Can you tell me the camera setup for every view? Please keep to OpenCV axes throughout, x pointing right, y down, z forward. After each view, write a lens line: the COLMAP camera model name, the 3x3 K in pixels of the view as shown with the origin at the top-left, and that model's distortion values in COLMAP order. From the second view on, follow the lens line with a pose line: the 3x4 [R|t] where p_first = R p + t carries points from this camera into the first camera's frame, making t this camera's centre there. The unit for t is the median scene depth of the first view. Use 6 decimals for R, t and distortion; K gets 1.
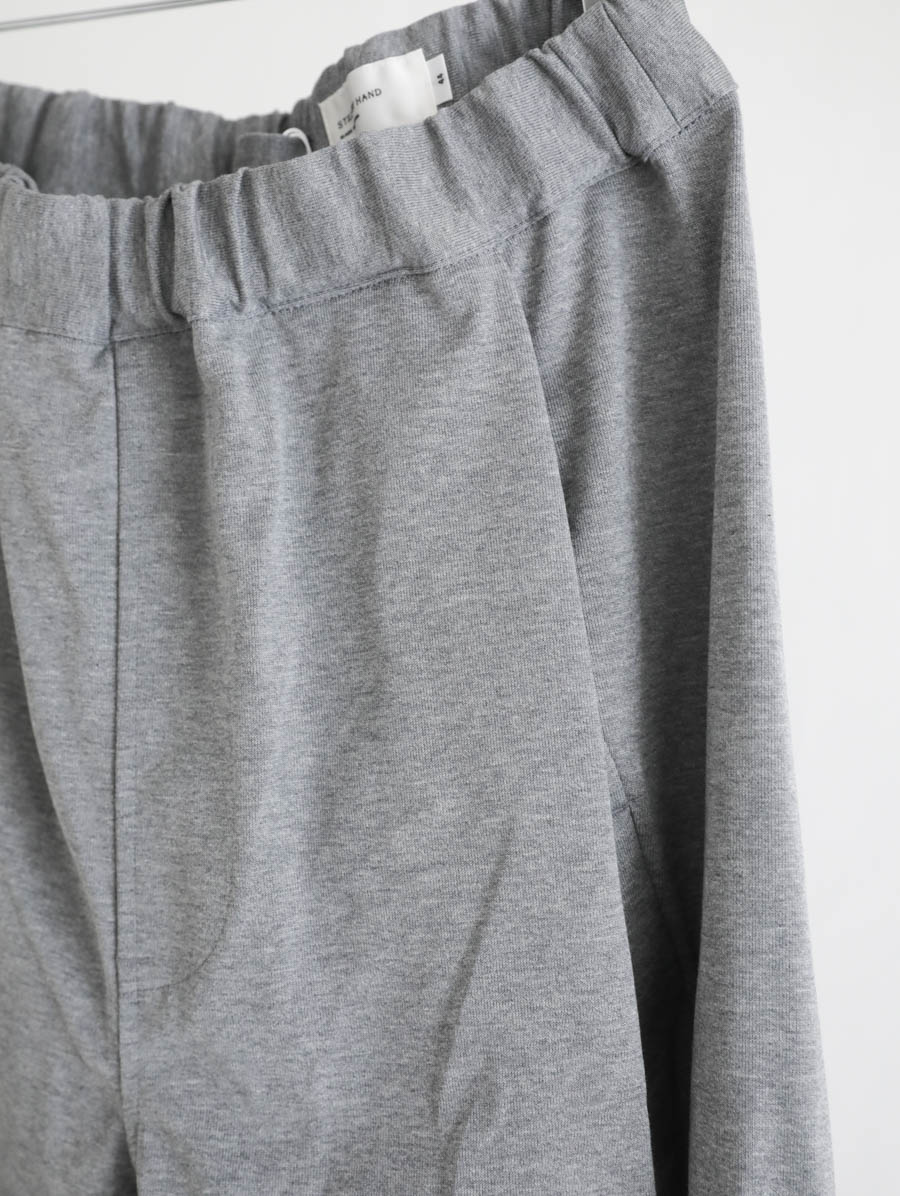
lens RADIAL K [[1688.4, 0, 447.7], [0, 1688.4, 601.0], [0, 0, 1]] dist [0.018712, 0.000000]
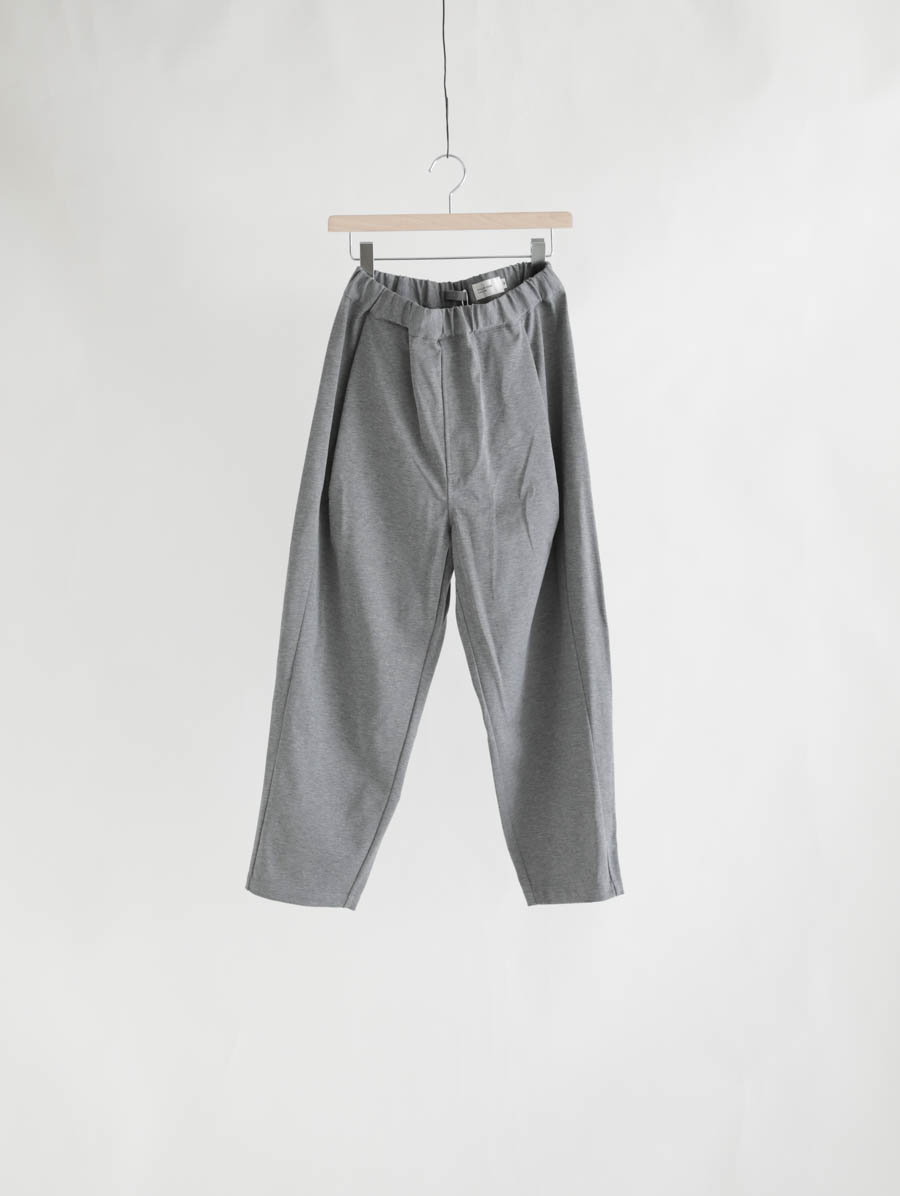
lens RADIAL K [[1688.4, 0, 451.6], [0, 1688.4, 594.8], [0, 0, 1]] dist [0.018712, 0.000000]
pose [[0.892943, -0.090569, 0.440966, -2.363740], [0.047106, 0.992974, 0.108557, 0.040318], [-0.447699, -0.076163, 0.890935, -3.309870]]
